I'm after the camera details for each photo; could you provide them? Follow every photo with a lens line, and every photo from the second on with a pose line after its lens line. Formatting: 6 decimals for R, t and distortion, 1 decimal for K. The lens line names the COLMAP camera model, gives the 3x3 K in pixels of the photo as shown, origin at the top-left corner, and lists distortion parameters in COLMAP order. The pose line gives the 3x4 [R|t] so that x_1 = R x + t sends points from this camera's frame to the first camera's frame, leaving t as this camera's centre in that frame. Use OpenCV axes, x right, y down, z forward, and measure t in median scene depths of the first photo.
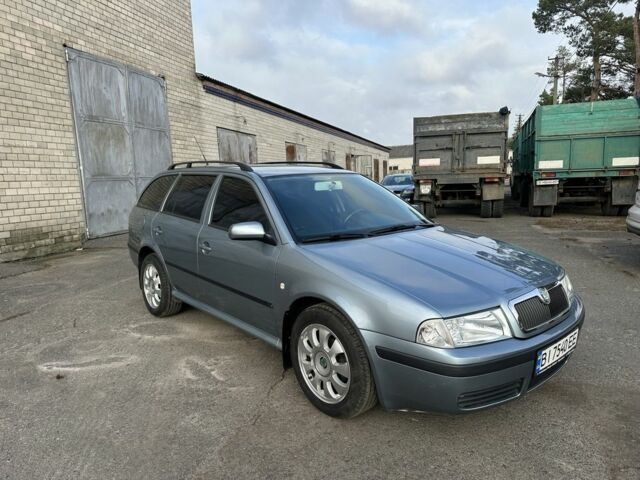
lens RADIAL K [[440.3, 0, 319.1], [0, 440.3, 237.9], [0, 0, 1]] dist [0.052327, -0.067513]
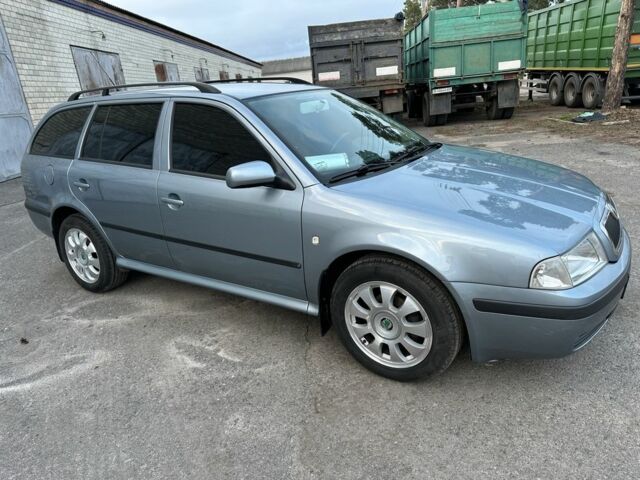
lens RADIAL K [[440.3, 0, 319.1], [0, 440.3, 237.9], [0, 0, 1]] dist [0.052327, -0.067513]
pose [[0.957646, -0.144021, 0.249345, -0.106463], [0.099451, 0.978074, 0.182980, -0.015263], [-0.270231, -0.150432, 0.950971, 0.095064]]
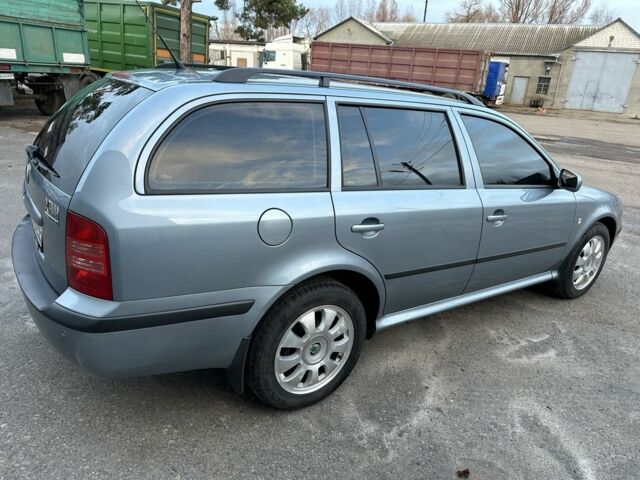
lens RADIAL K [[447.0, 0, 320.0], [0, 447.0, 240.0], [0, 0, 1]] dist [0.050466, -0.062436]
pose [[0.105580, -0.297907, 0.948738, -0.500164], [0.054754, 0.954365, 0.293581, -0.088317], [-0.992902, 0.020951, 0.117074, 0.596321]]
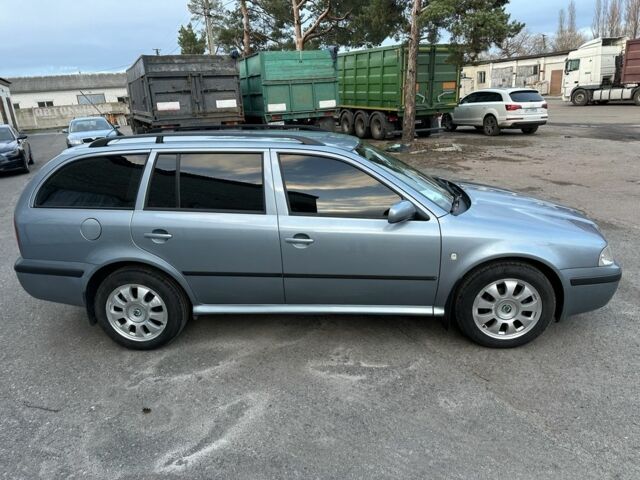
lens RADIAL K [[440.3, 0, 319.1], [0, 440.3, 237.9], [0, 0, 1]] dist [0.052327, -0.067513]
pose [[0.708857, -0.220386, 0.670039, -0.395343], [0.125957, 0.974217, 0.187180, -0.067943], [-0.694015, -0.048287, 0.718339, 0.179797]]
